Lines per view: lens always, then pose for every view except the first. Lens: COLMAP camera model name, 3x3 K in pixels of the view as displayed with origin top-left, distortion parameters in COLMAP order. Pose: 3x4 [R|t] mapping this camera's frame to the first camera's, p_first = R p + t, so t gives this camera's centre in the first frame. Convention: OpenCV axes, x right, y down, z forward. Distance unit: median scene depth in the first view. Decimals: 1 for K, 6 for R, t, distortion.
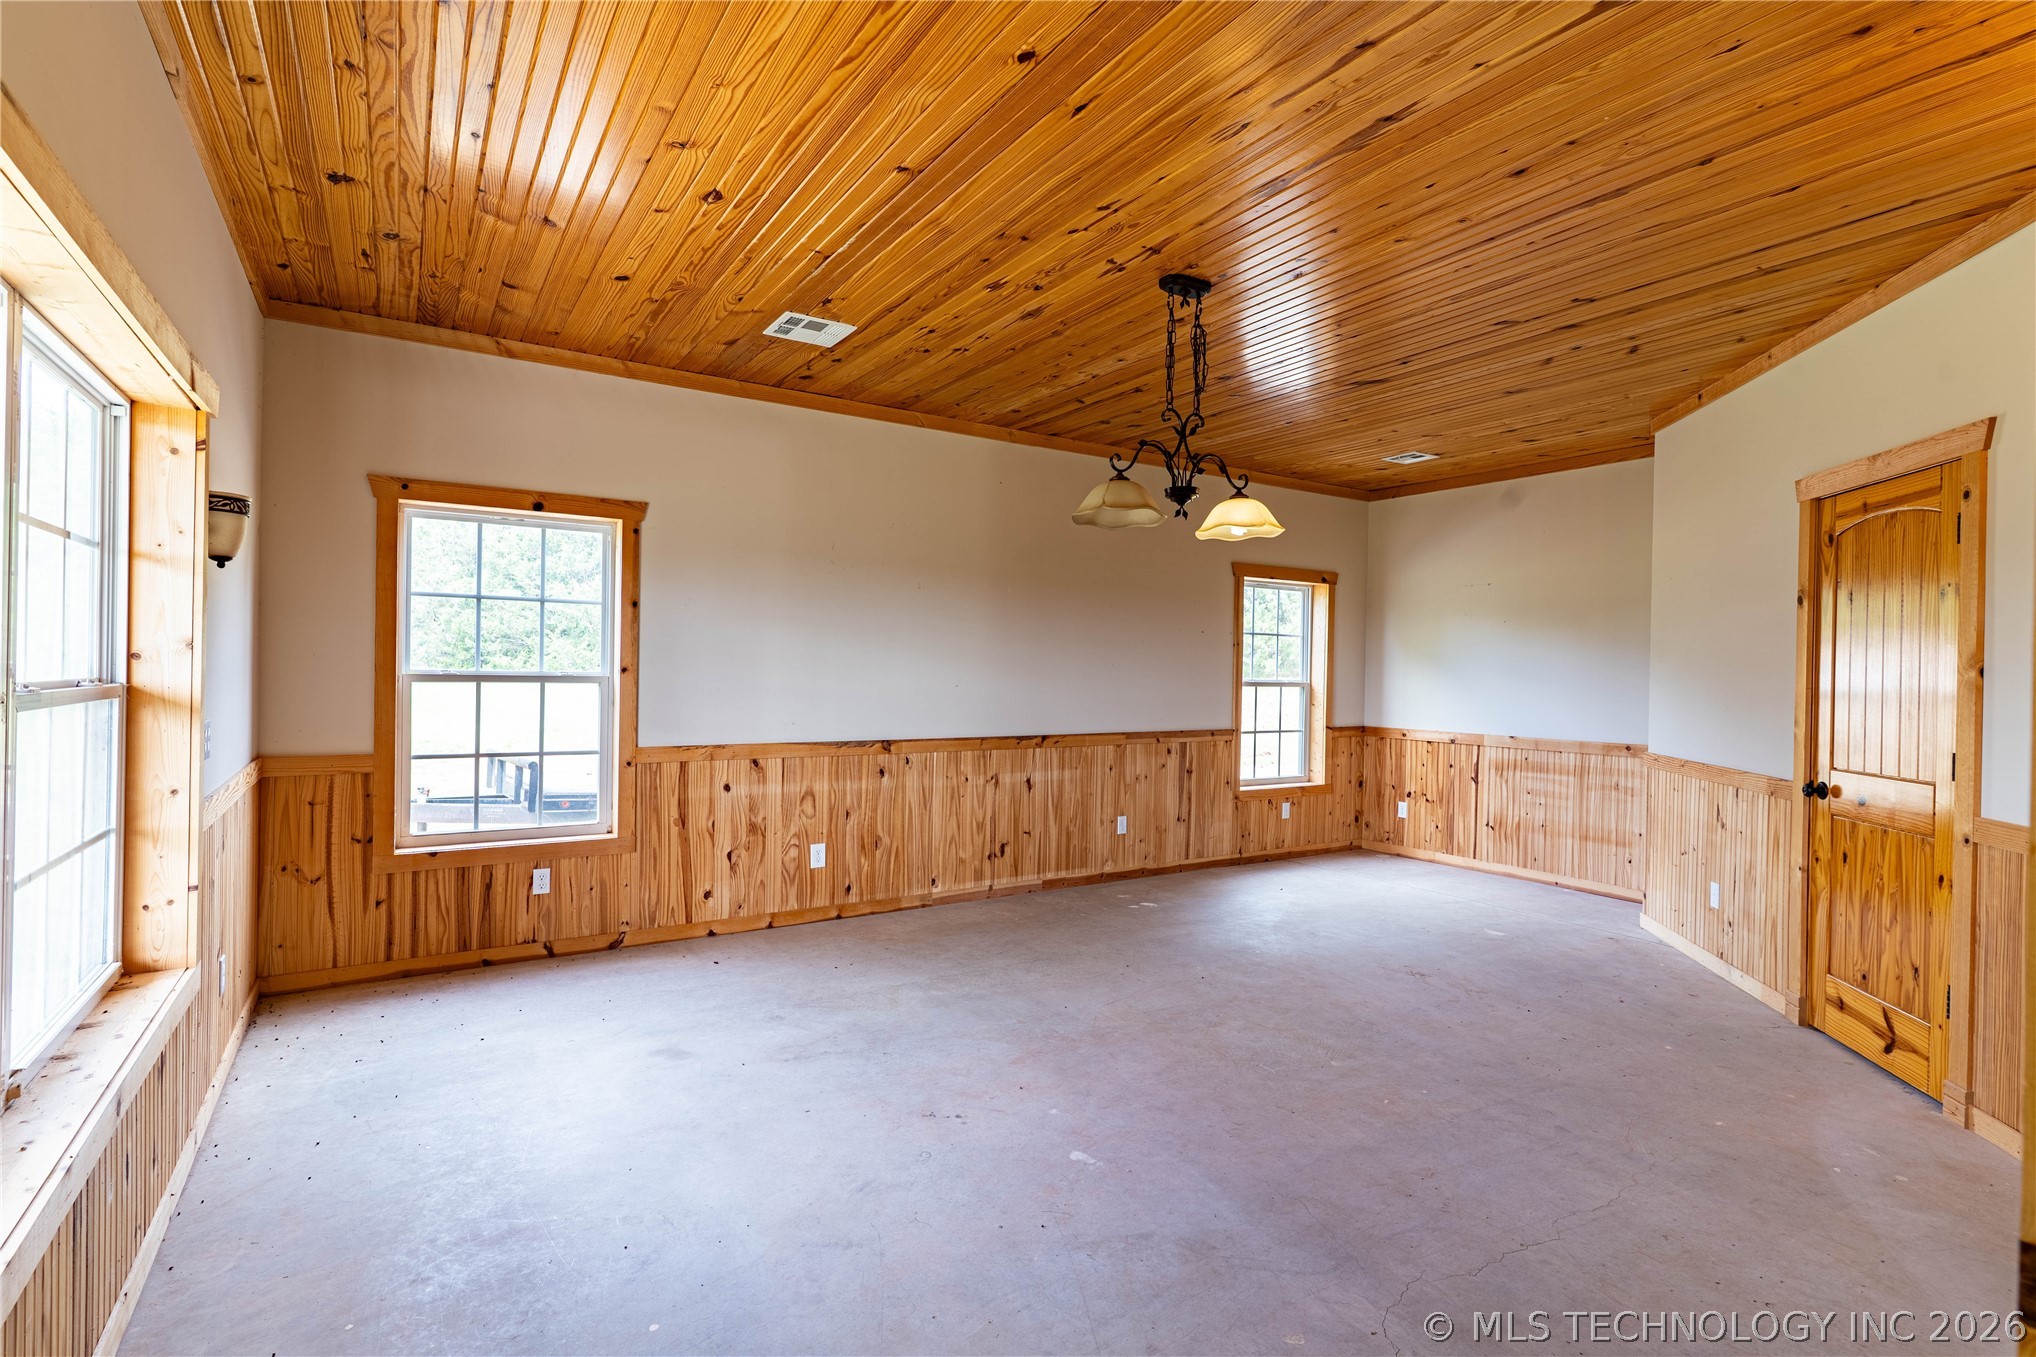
lens RADIAL K [[971.0, 0, 1012.9], [0, 971.0, 667.2], [0, 0, 1]] dist [-0.014972, -0.000642]
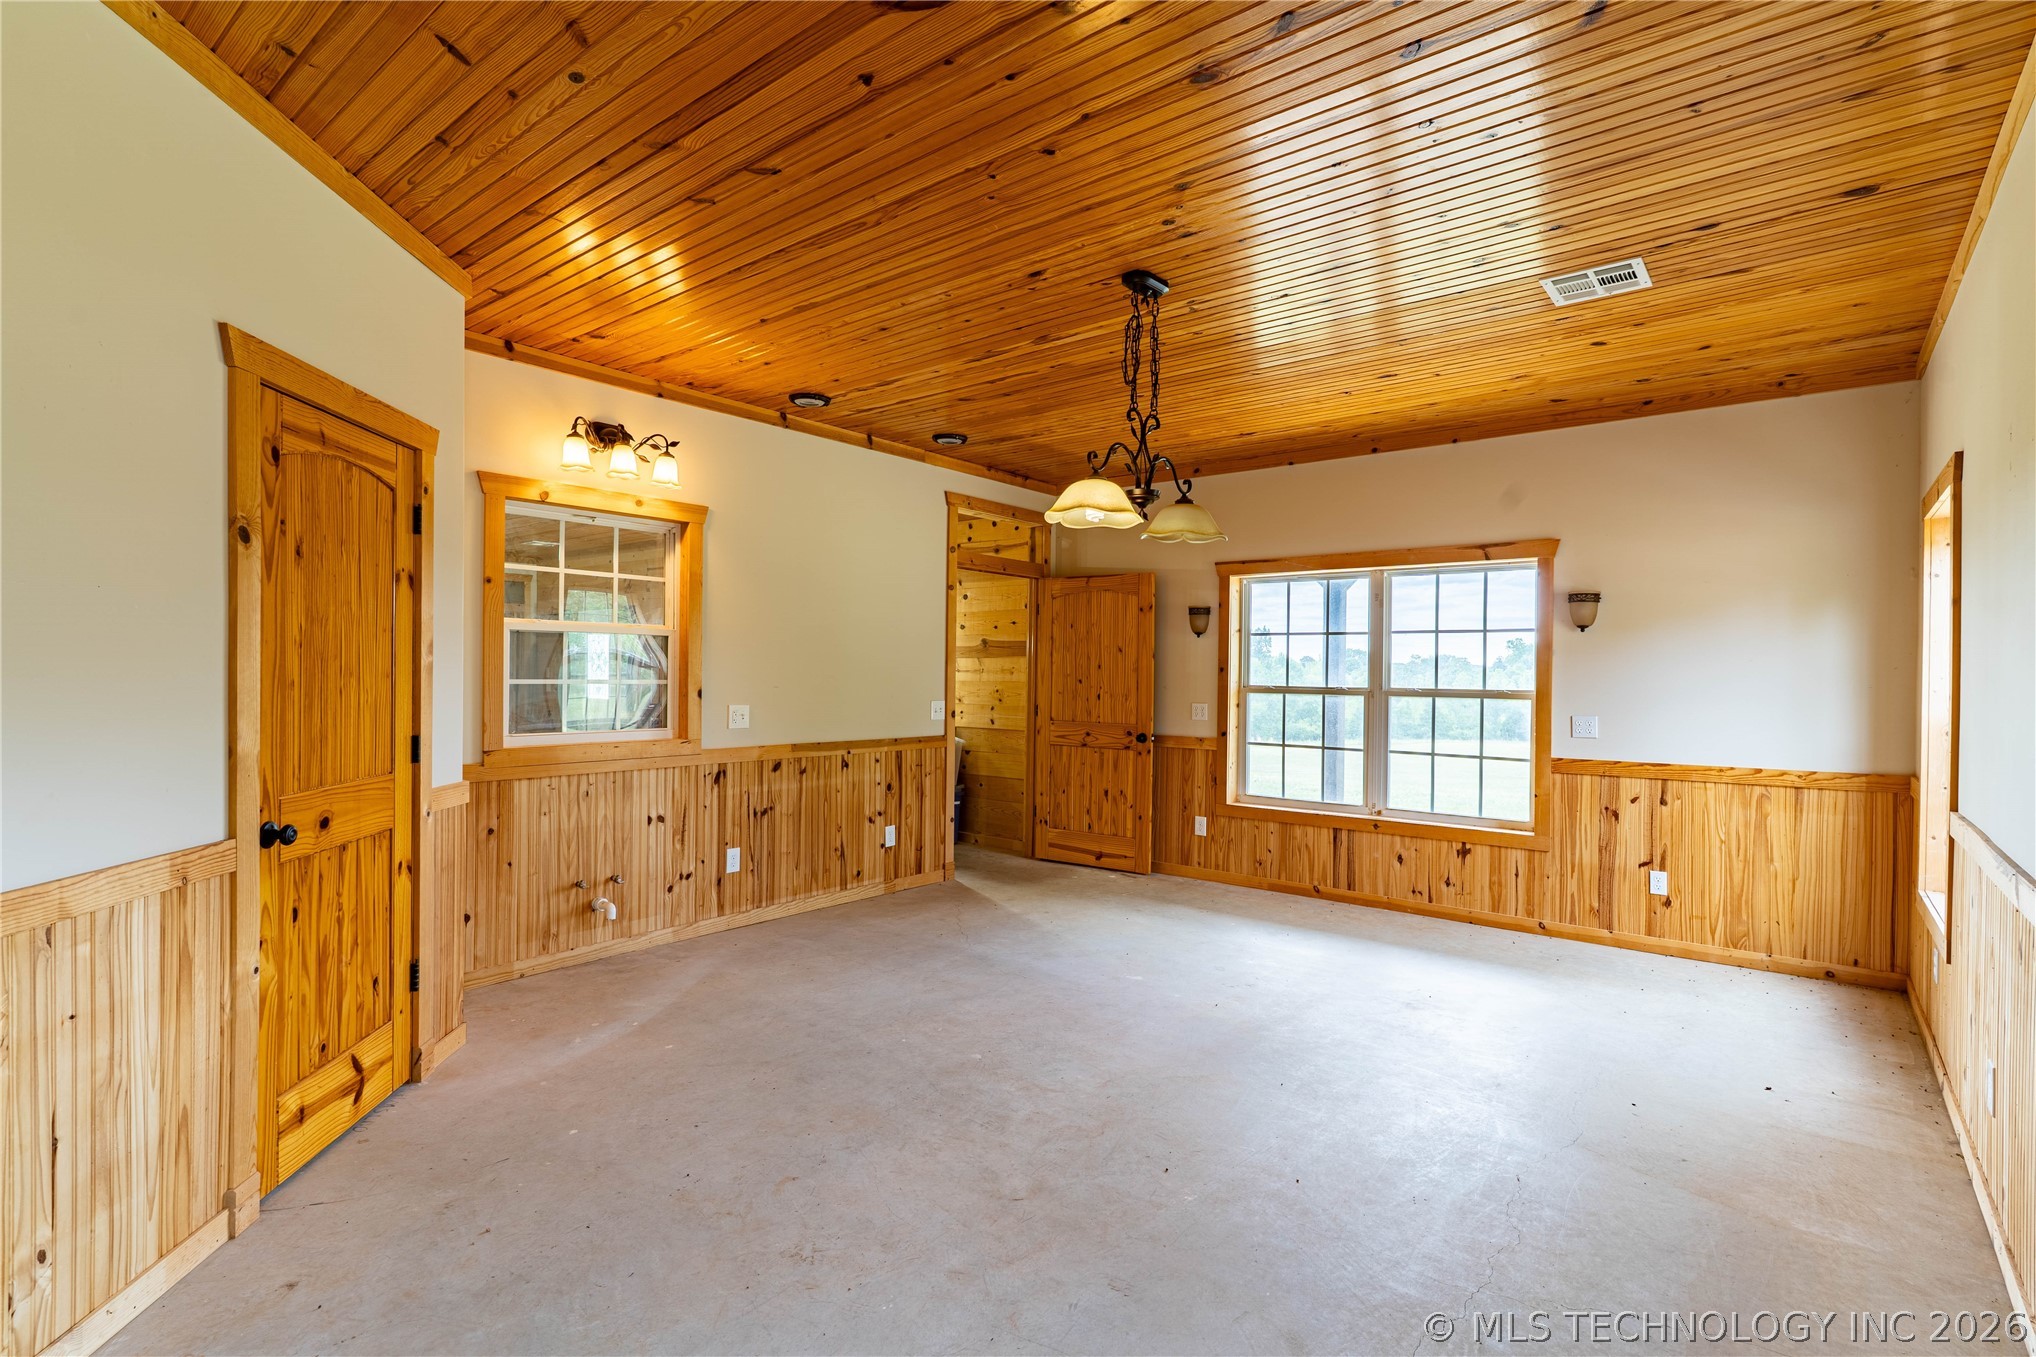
lens RADIAL K [[971.0, 0, 1019.7], [0, 971.0, 678.7], [0, 0, 1]] dist [-0.014972, -0.000642]
pose [[-0.948778, -0.023484, -0.315069, 0.657382], [-0.025044, 0.999686, 0.000902, 0.007877], [0.314949, 0.008747, -0.949068, 2.091894]]
